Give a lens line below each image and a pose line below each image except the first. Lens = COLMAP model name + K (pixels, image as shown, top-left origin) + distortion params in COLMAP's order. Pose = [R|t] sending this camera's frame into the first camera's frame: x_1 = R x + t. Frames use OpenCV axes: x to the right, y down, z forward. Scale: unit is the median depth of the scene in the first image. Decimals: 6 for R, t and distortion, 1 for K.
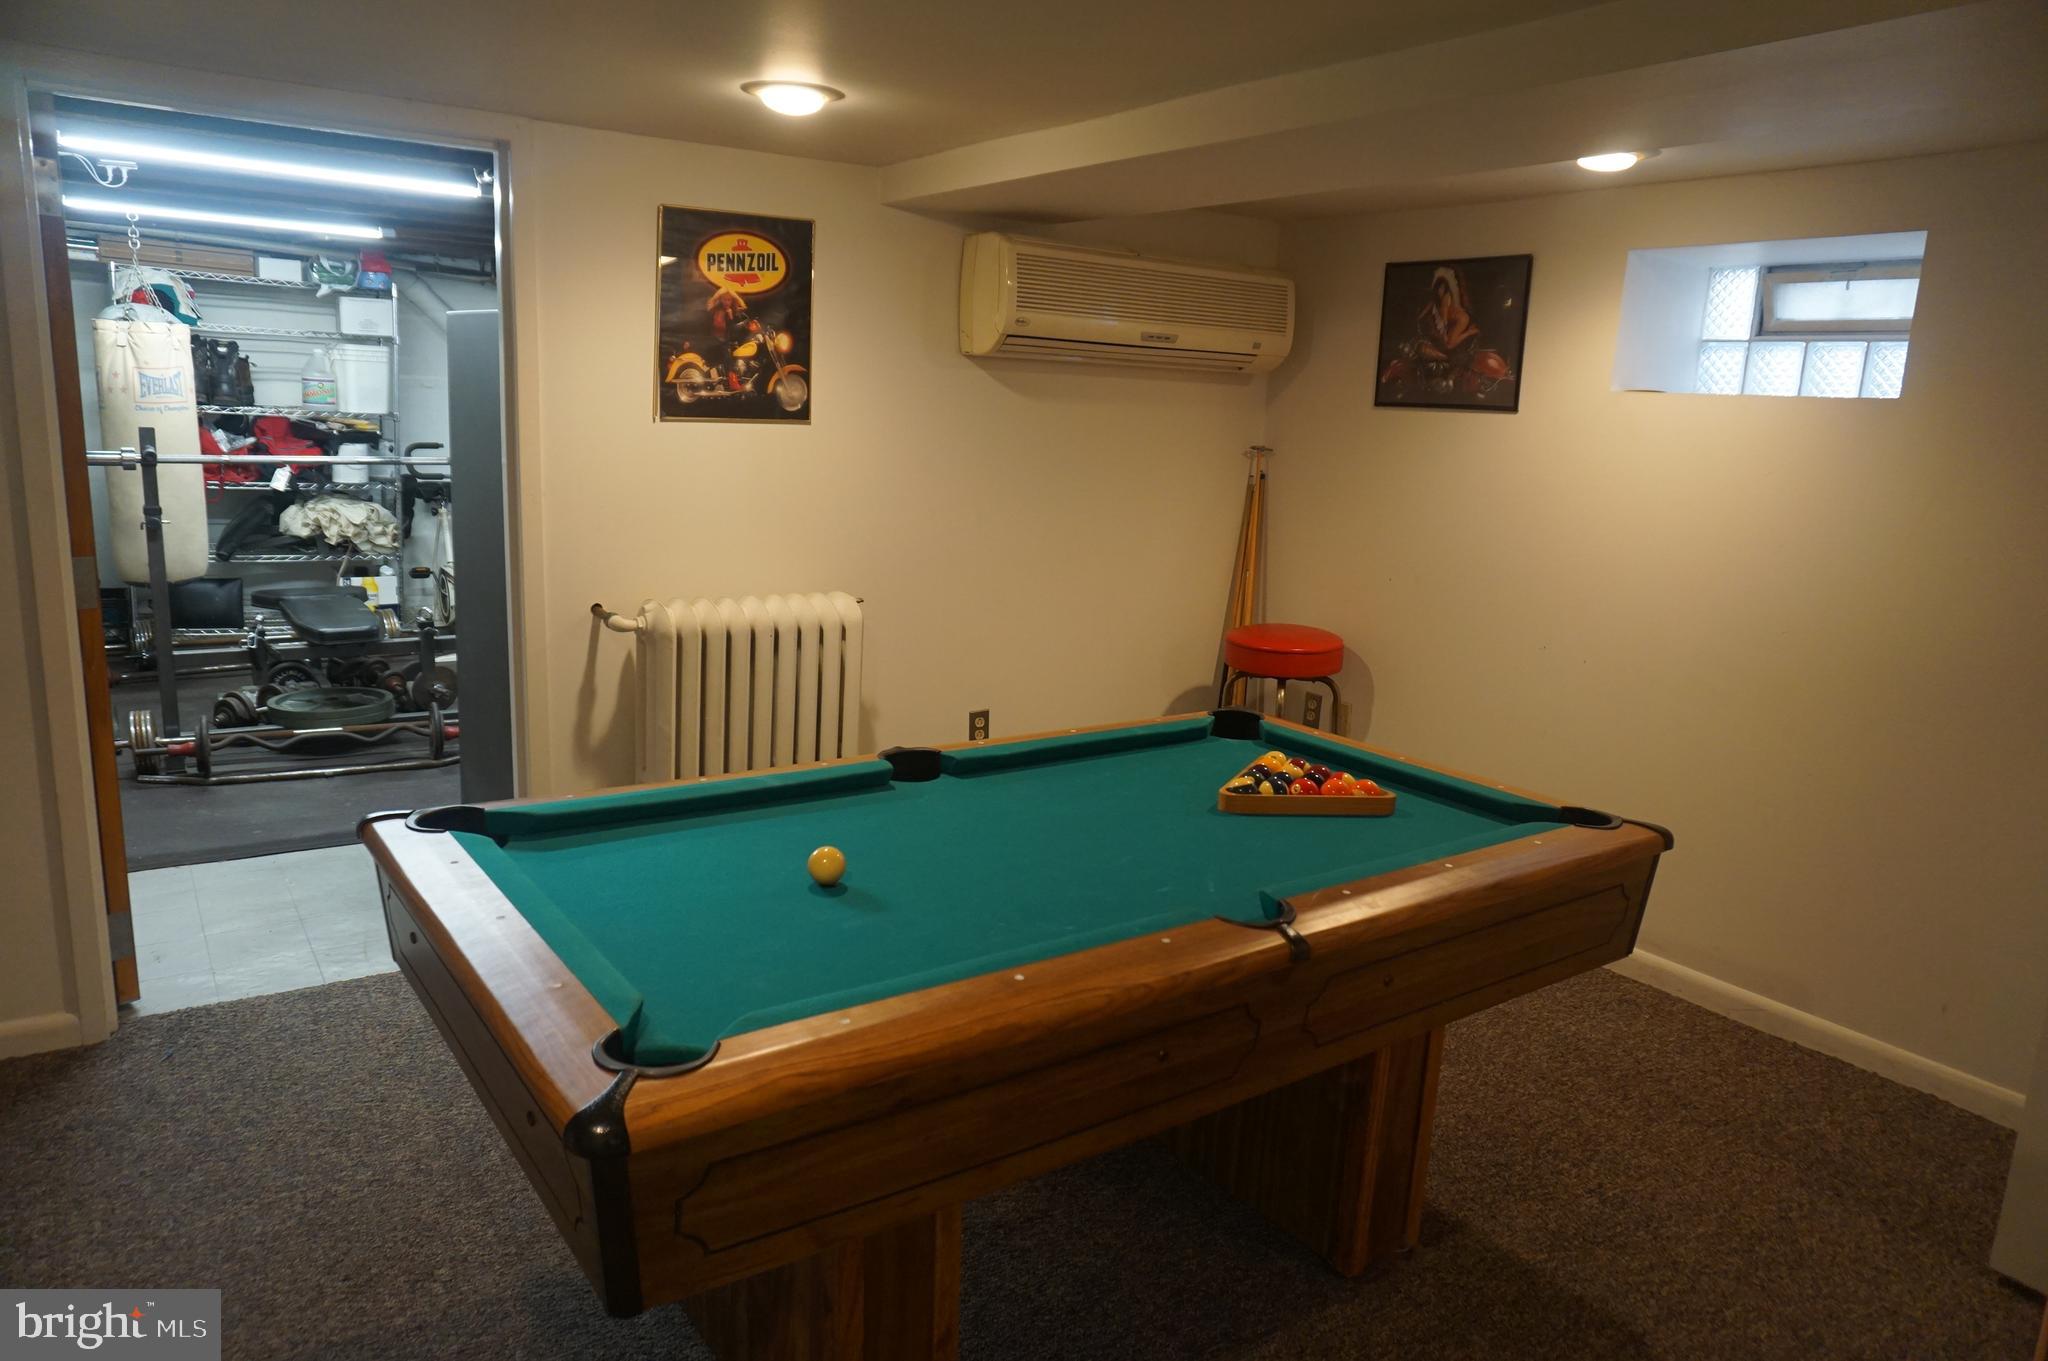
lens RADIAL K [[1370.5, 0, 1020.6], [0, 1370.5, 701.0], [0, 0, 1]] dist [-0.062898, 0.048717]
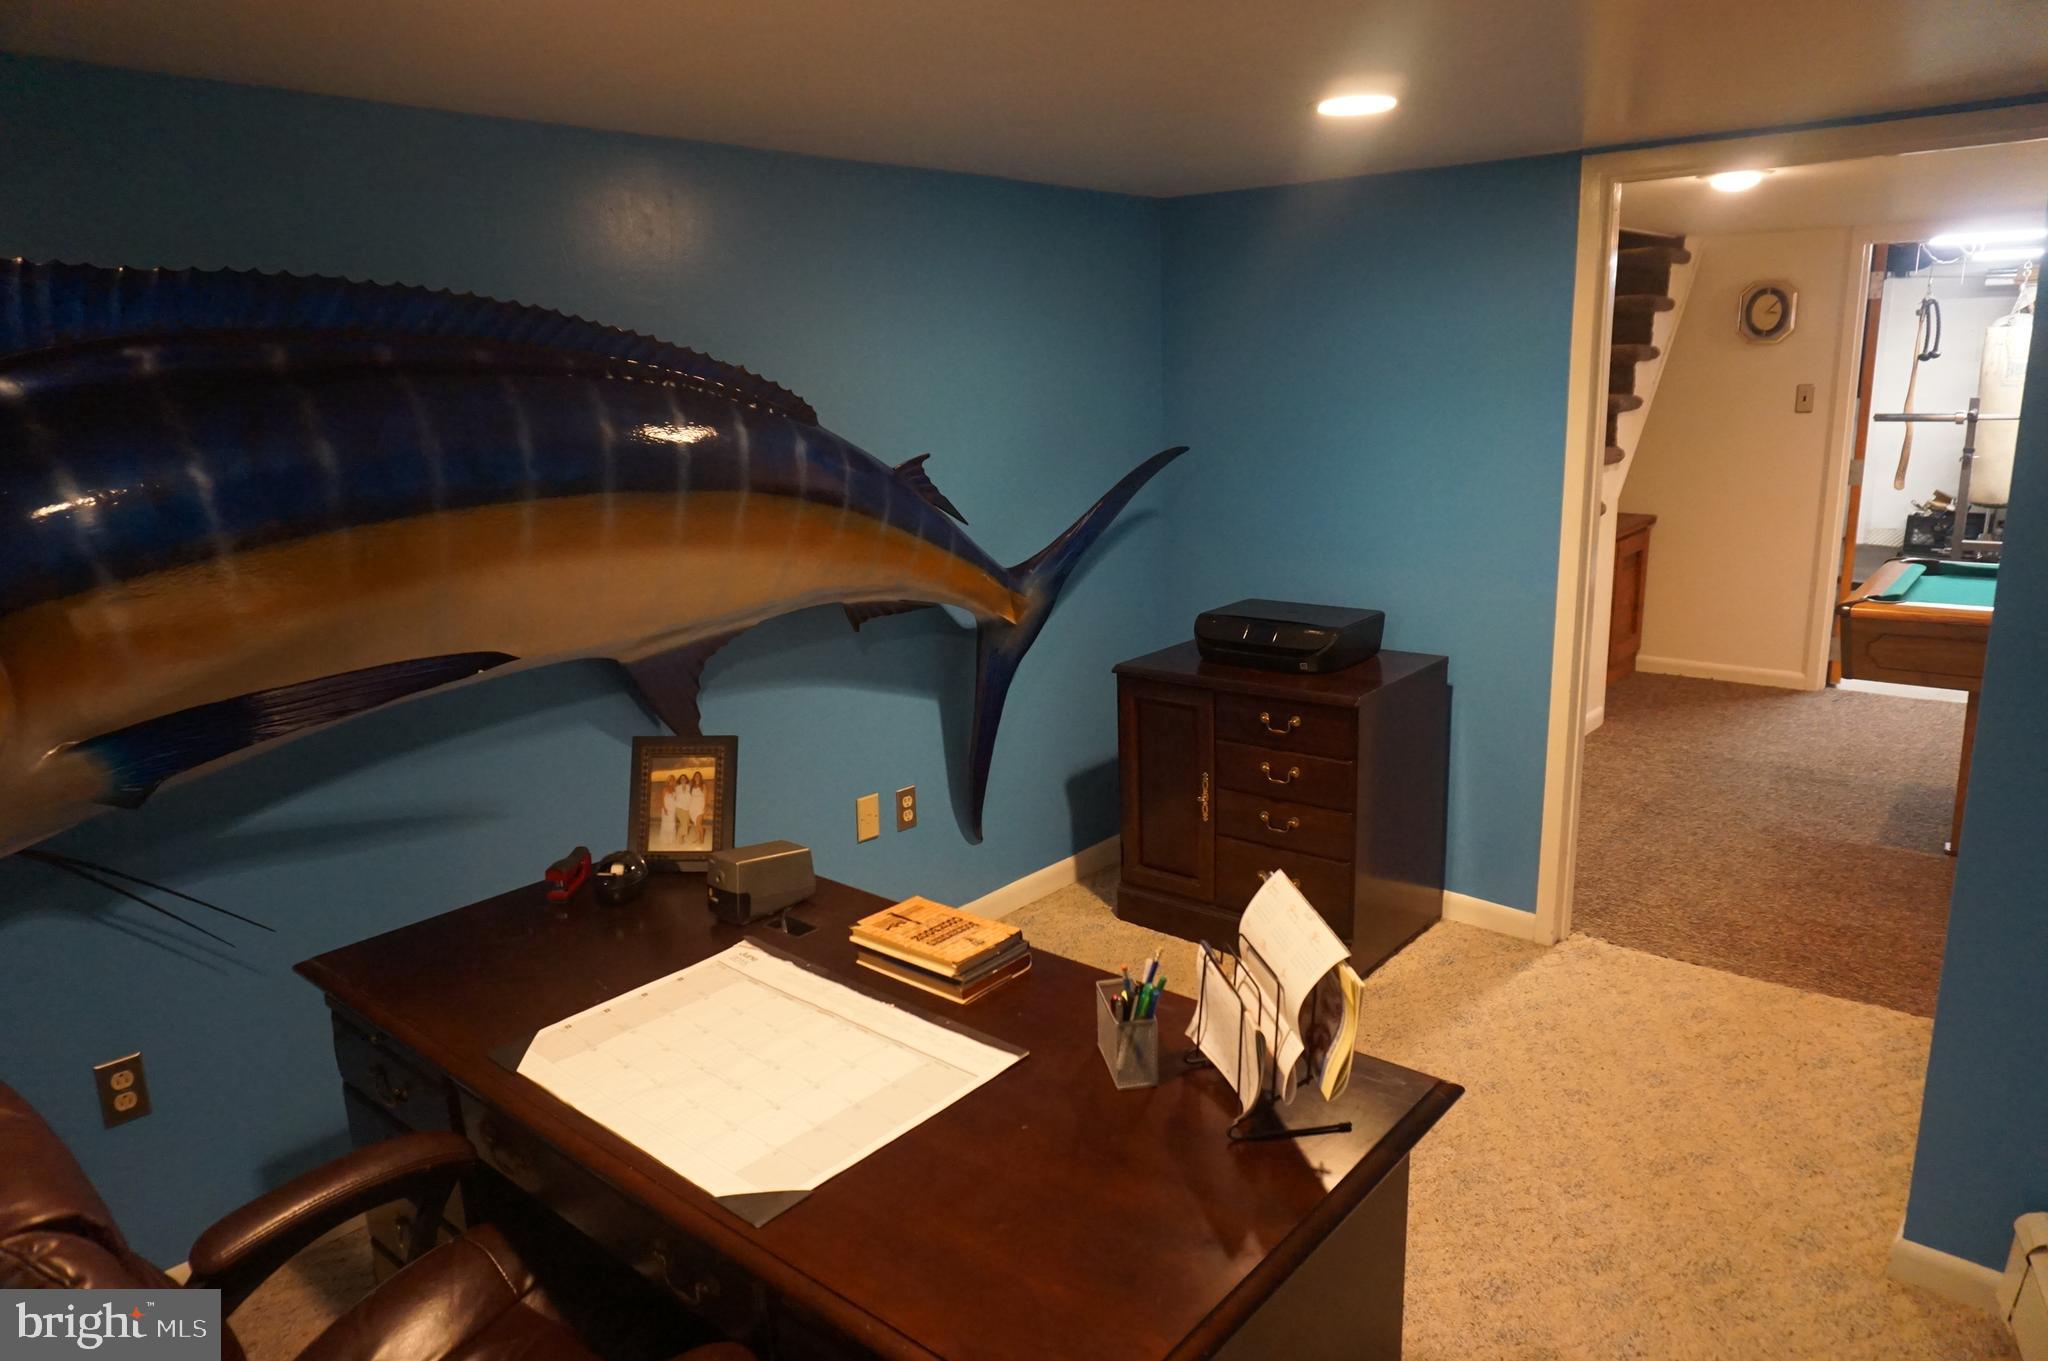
lens RADIAL K [[1326.8, 0, 1024.0], [0, 1326.8, 680.5], [0, 0, 1]] dist [-0.006318, -0.002988]
pose [[0.256726, 0.168634, -0.951659, 0.427272], [-0.161504, 0.978300, 0.129787, 0.073141], [0.952895, 0.120378, 0.278390, -0.334852]]
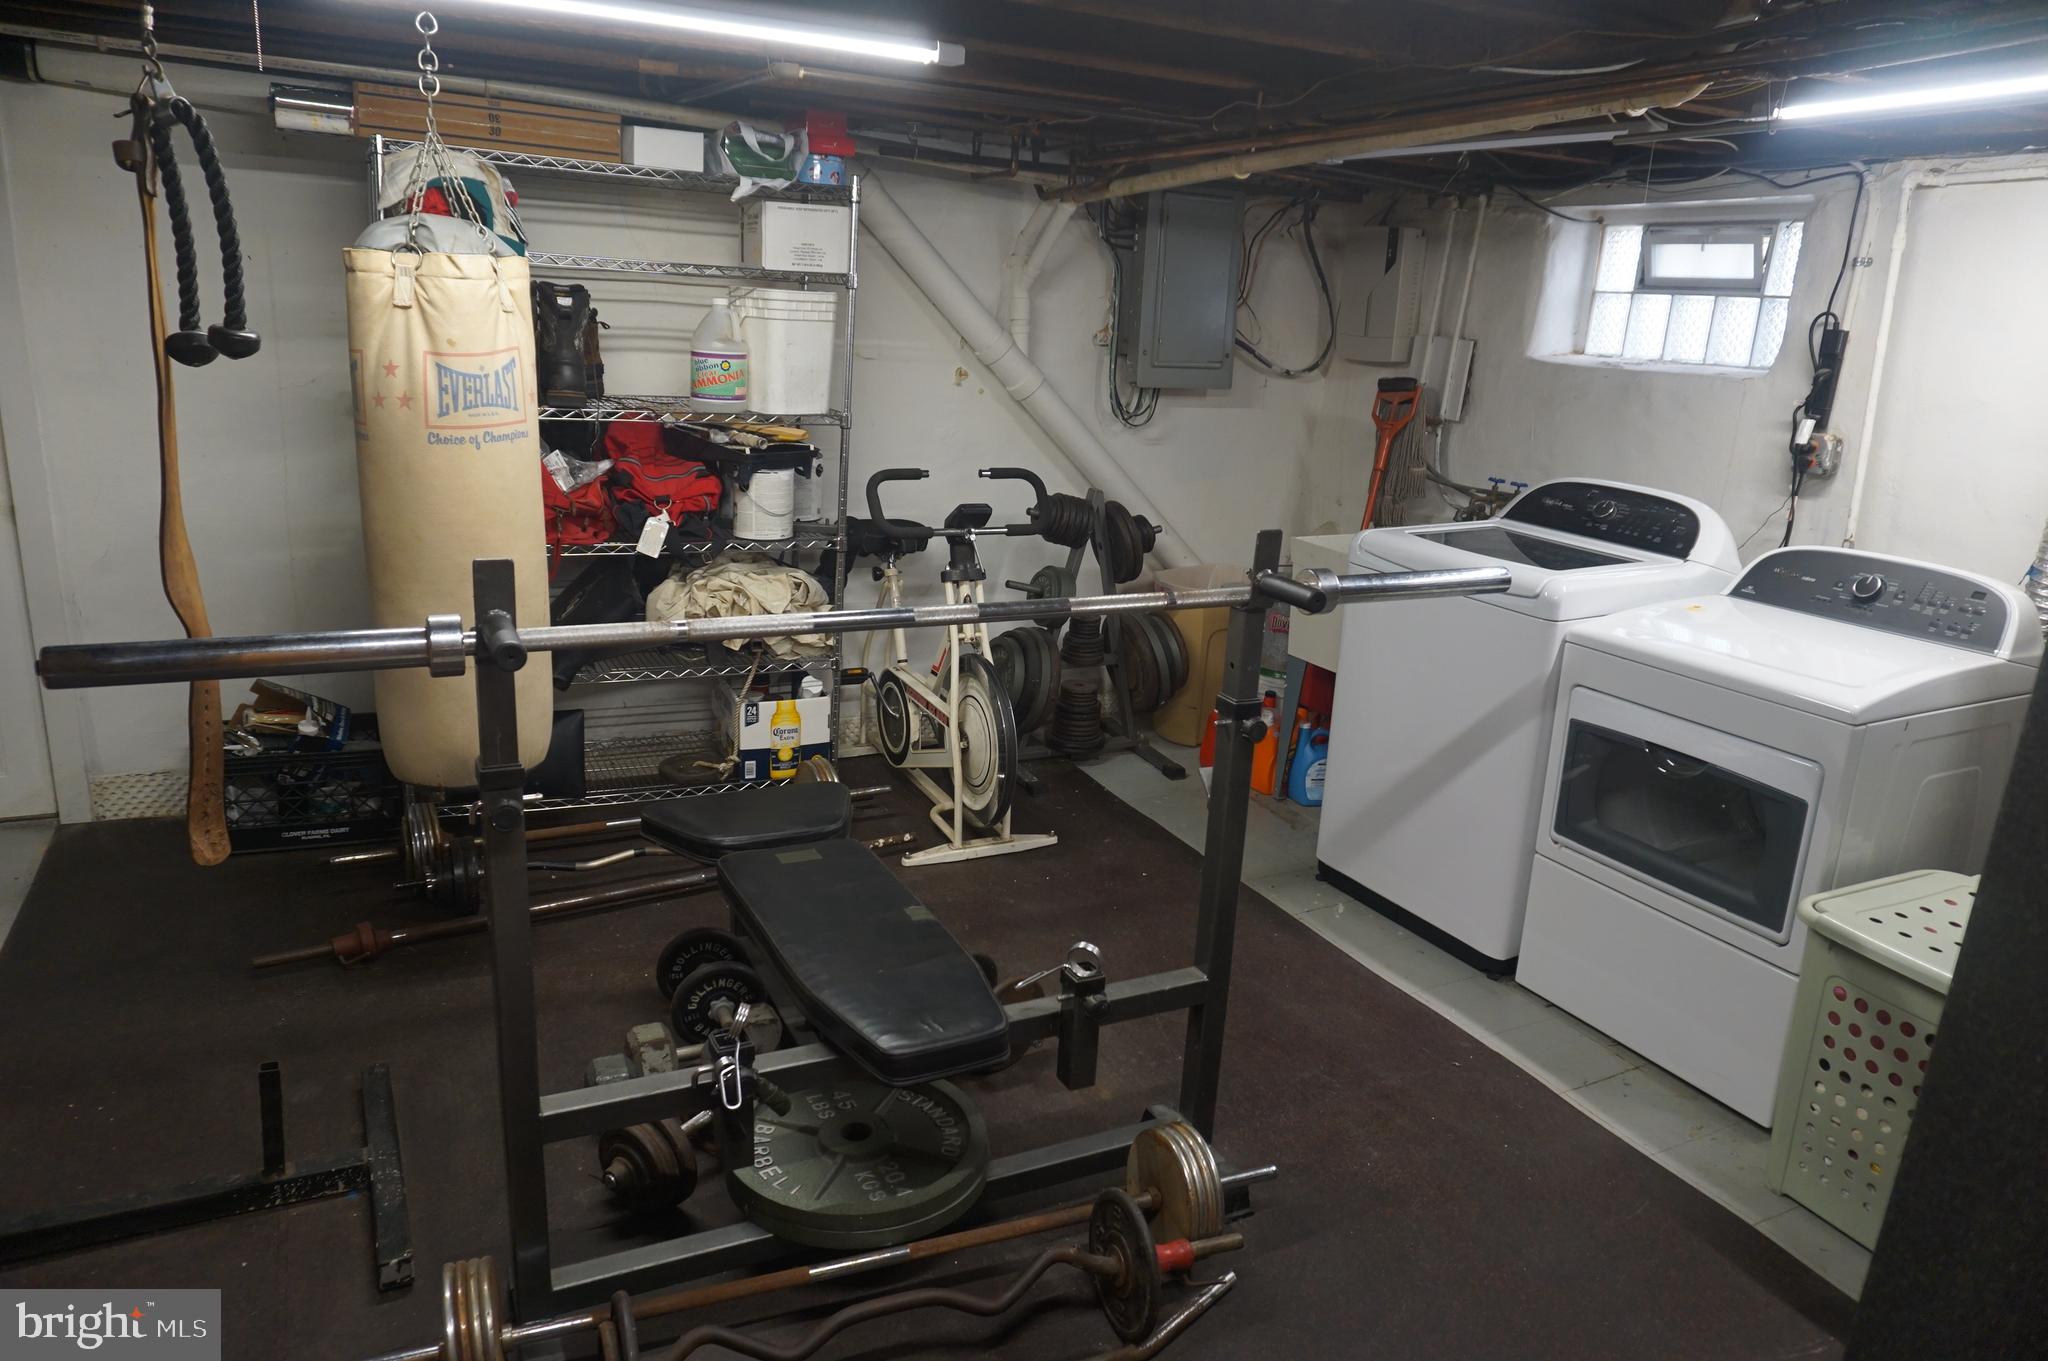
lens RADIAL K [[1370.5, 0, 1020.6], [0, 1370.5, 701.0], [0, 0, 1]] dist [-0.062898, 0.048717]
pose [[0.991016, 0.039137, -0.127886, -0.322085], [-0.031822, 0.997765, 0.058752, -0.133421], [0.129899, -0.054155, 0.990047, 0.457903]]
